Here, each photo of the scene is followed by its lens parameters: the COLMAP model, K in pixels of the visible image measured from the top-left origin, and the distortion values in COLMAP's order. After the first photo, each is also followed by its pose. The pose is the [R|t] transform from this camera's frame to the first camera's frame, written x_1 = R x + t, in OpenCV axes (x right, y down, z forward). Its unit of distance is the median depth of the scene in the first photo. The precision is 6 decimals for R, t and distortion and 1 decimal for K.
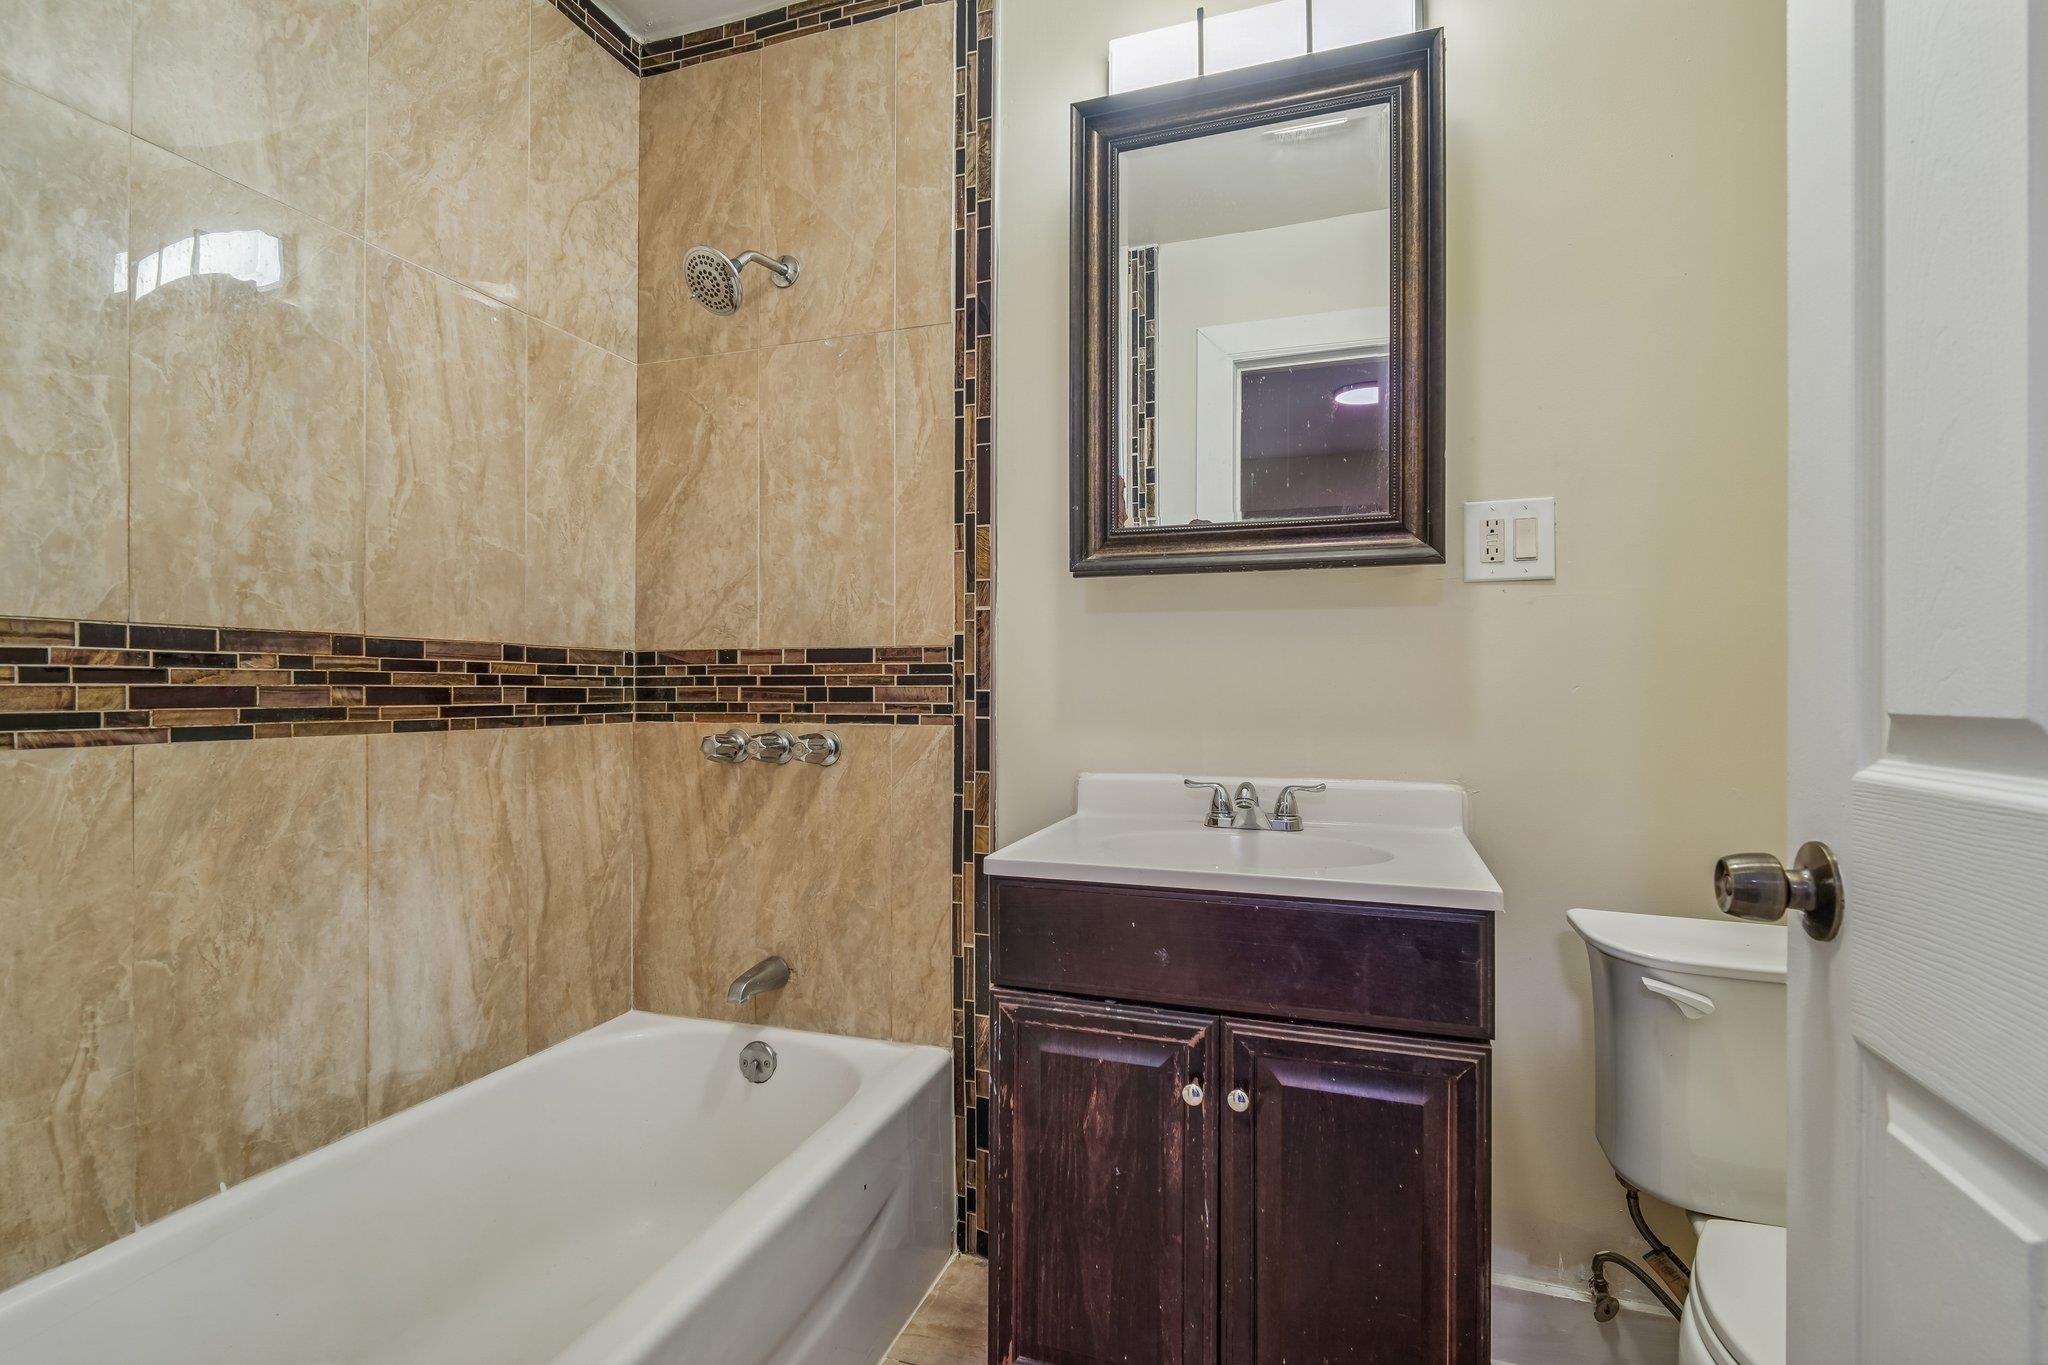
lens RADIAL K [[963.7, 0, 1024.0], [0, 963.7, 682.5], [0, 0, 1]] dist [-0.001945, -0.001957]
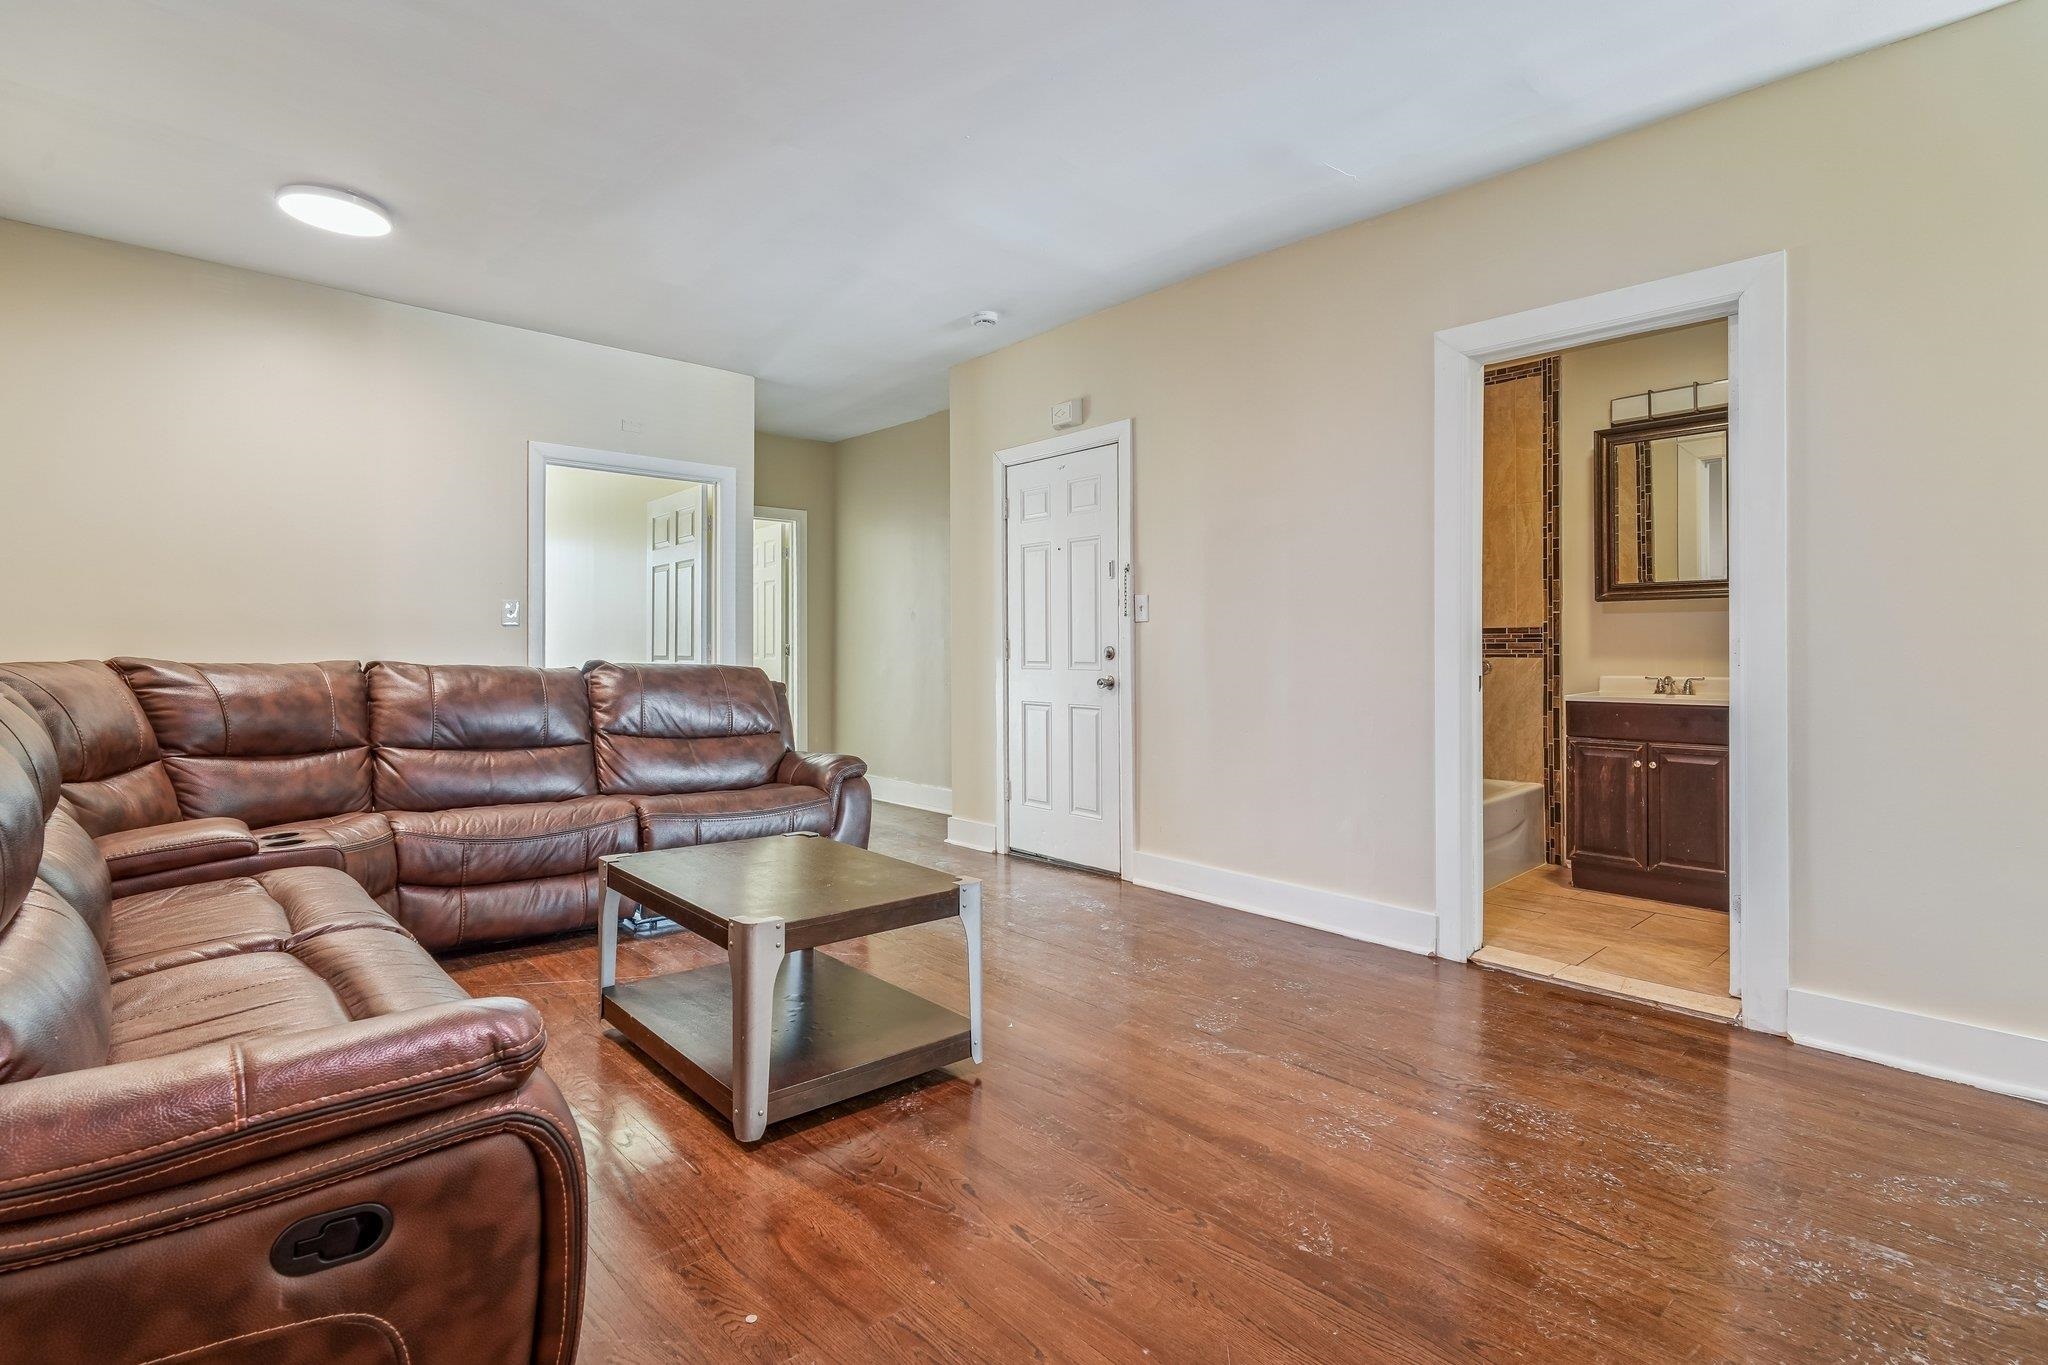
lens RADIAL K [[968.1, 0, 1028.9], [0, 968.1, 643.5], [0, 0, 1]] dist [-0.001493, -0.000448]
pose [[0.881917, -0.005783, -0.471369, -0.067061], [0.005190, 0.999983, -0.002558, 0.005715], [0.471376, -0.000190, 0.881932, -1.947636]]
